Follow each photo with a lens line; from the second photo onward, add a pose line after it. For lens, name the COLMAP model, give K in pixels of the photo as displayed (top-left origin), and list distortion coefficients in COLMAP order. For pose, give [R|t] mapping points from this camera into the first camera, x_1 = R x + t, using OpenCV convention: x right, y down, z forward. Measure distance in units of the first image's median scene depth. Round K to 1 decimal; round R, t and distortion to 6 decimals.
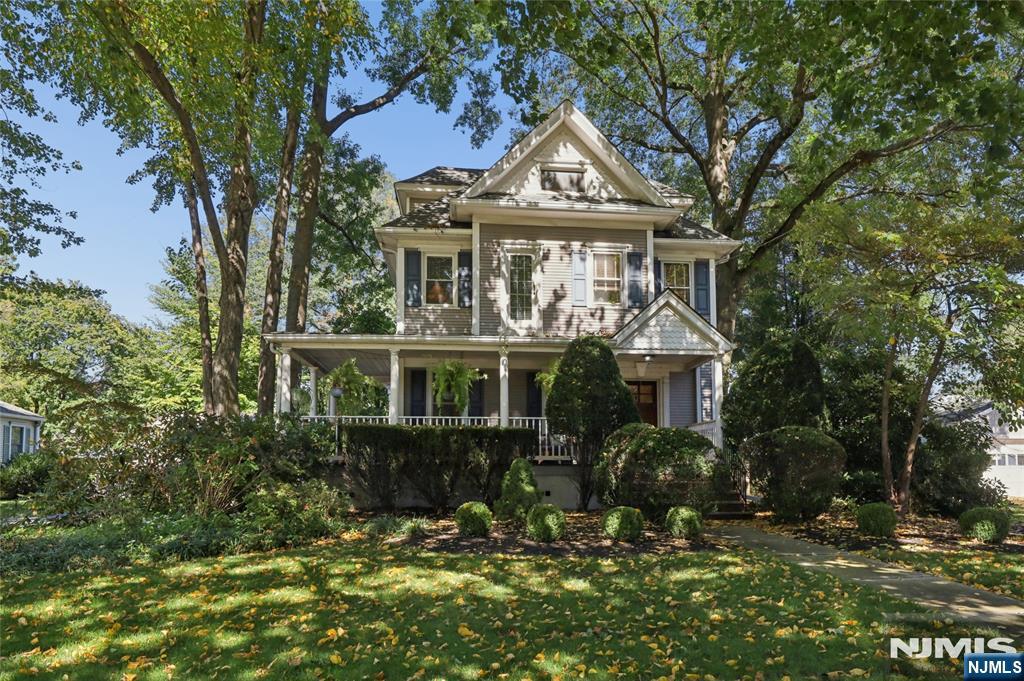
lens RADIAL K [[640.2, 0, 512.9], [0, 640.2, 434.3], [0, 0, 1]] dist [-0.006479, -0.001661]
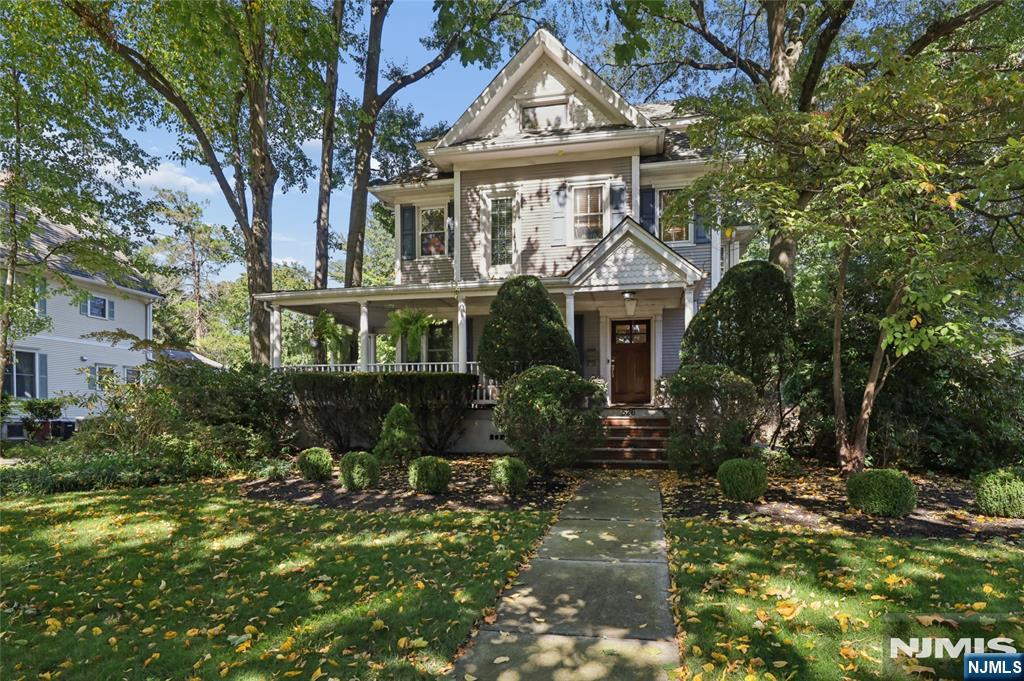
lens RADIAL K [[561.6, 0, 507.7], [0, 561.6, 422.1], [0, 0, 1]] dist [0.002503, -0.013785]
pose [[0.954790, 0.004402, -0.297250, 0.285197], [0.019695, 0.996757, 0.078023, 0.000294], [0.296630, -0.080350, 0.951606, 0.135572]]
